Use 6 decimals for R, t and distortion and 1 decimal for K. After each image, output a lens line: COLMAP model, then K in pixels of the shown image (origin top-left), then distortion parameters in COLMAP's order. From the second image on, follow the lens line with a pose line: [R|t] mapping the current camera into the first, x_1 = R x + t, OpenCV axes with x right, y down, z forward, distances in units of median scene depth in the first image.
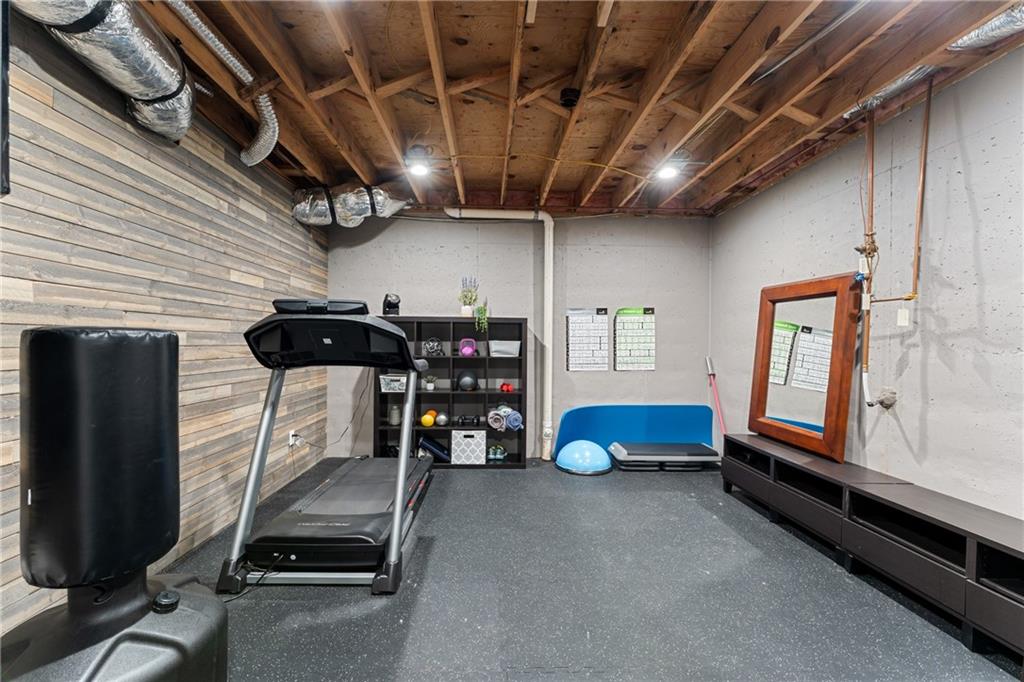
lens RADIAL K [[418.0, 0, 492.5], [0, 418.0, 345.5], [0, 0, 1]] dist [-0.003982, 0.000855]
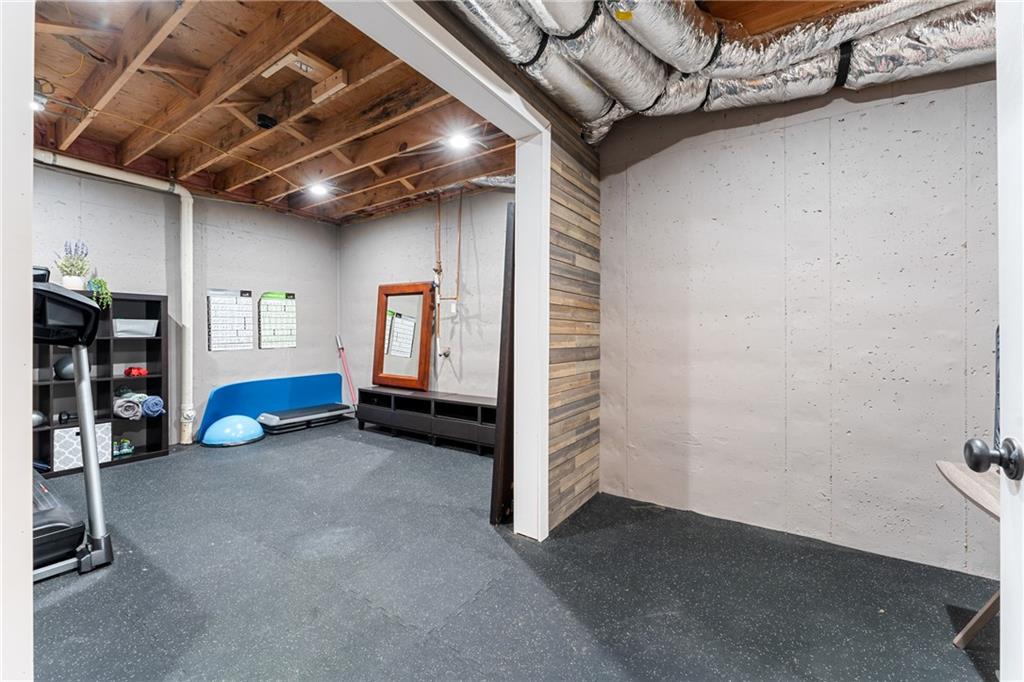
lens RADIAL K [[418.0, 0, 511.0], [0, 418.0, 337.0], [0, 0, 1]] dist [-0.003982, 0.000855]
pose [[0.572920, -0.018731, 0.819397, -0.280178], [0.011174, 0.999824, 0.015043, 0.025003], [-0.819535, 0.000538, 0.573029, -0.205305]]
